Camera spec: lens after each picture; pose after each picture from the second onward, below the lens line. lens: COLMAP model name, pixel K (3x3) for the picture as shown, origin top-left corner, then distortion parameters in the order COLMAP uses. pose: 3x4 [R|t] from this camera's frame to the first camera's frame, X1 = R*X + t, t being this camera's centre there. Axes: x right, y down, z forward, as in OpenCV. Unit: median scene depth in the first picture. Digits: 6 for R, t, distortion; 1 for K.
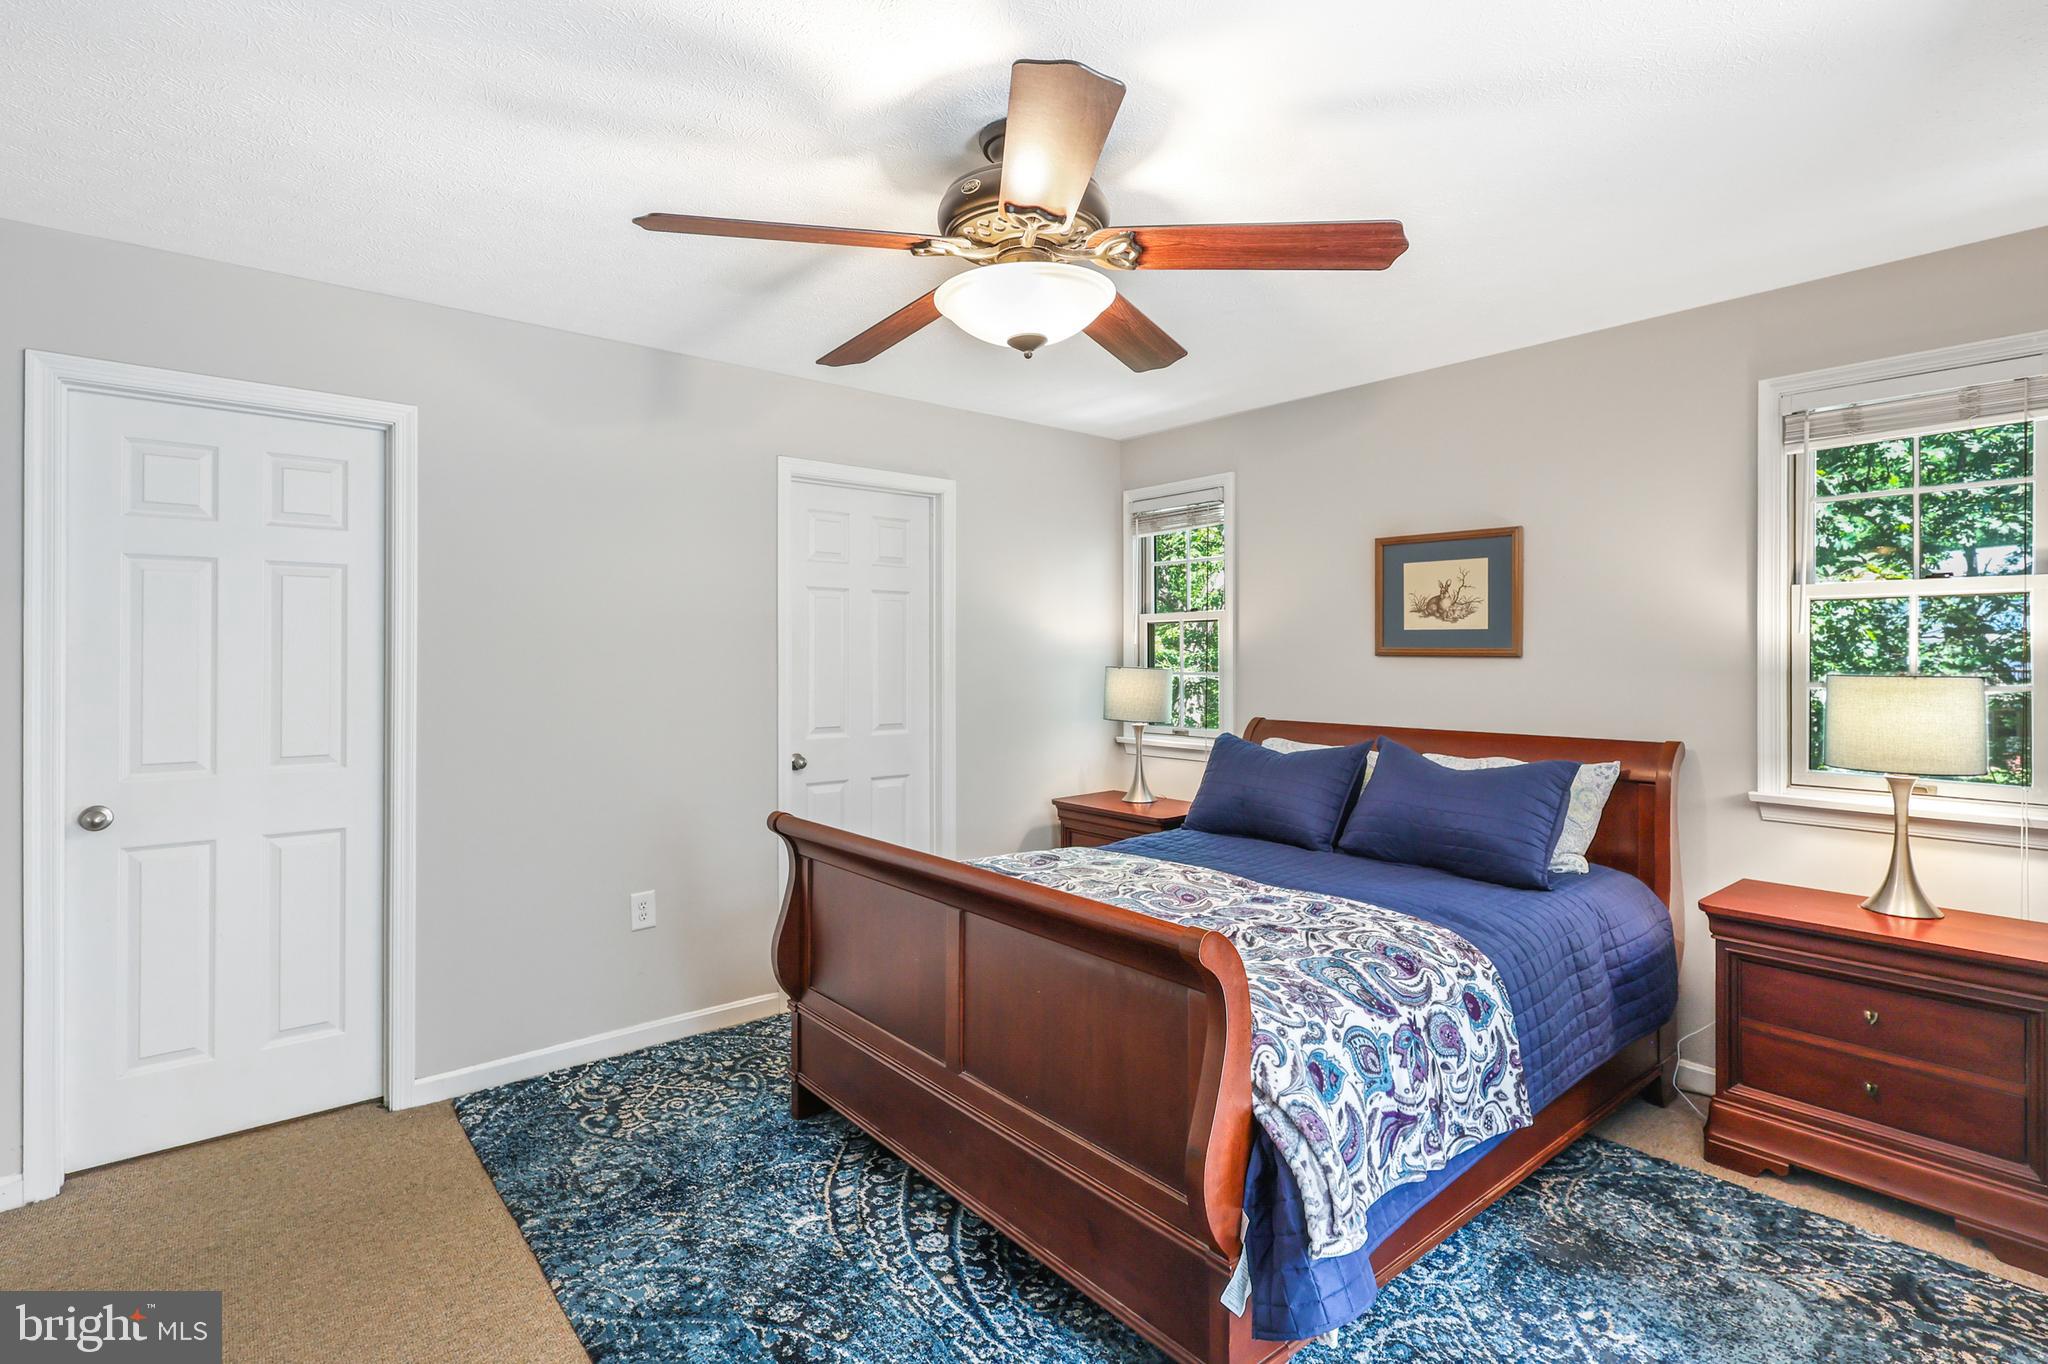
lens RADIAL K [[996.4, 0, 1032.3], [0, 996.4, 643.3], [0, 0, 1]] dist [-0.000714, 0.001125]
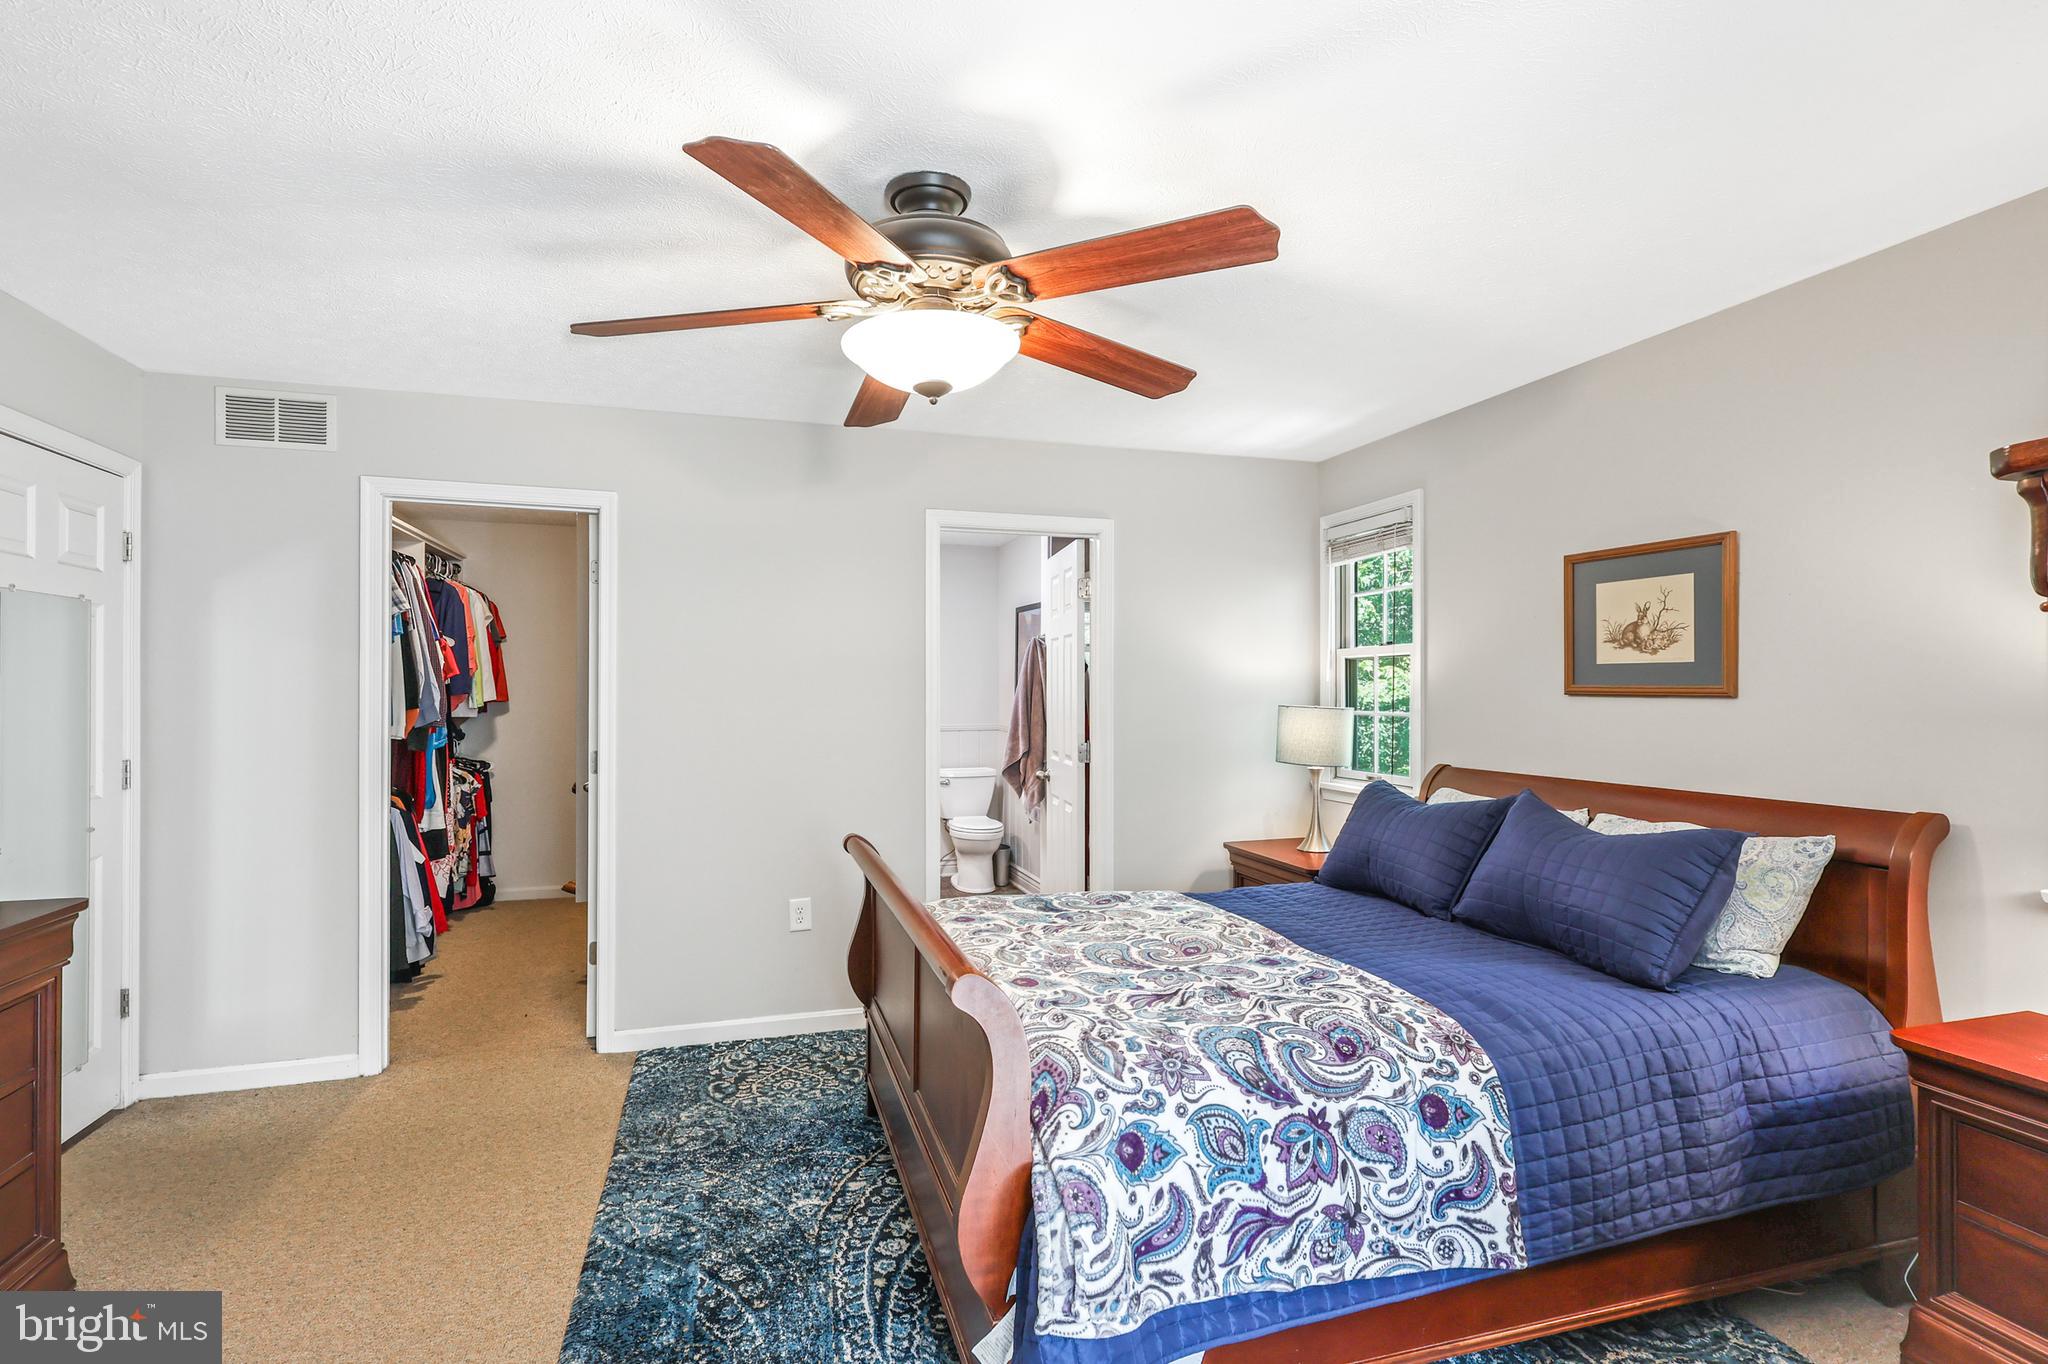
lens RADIAL K [[980.2, 0, 1008.4], [0, 980.2, 680.5], [0, 0, 1]] dist [-0.003863, 0.002870]
pose [[0.916743, -0.002214, -0.399472, 0.434434], [0.002022, 0.999998, -0.000902, 0.000305], [0.399473, 0.000020, 0.916745, 0.095001]]
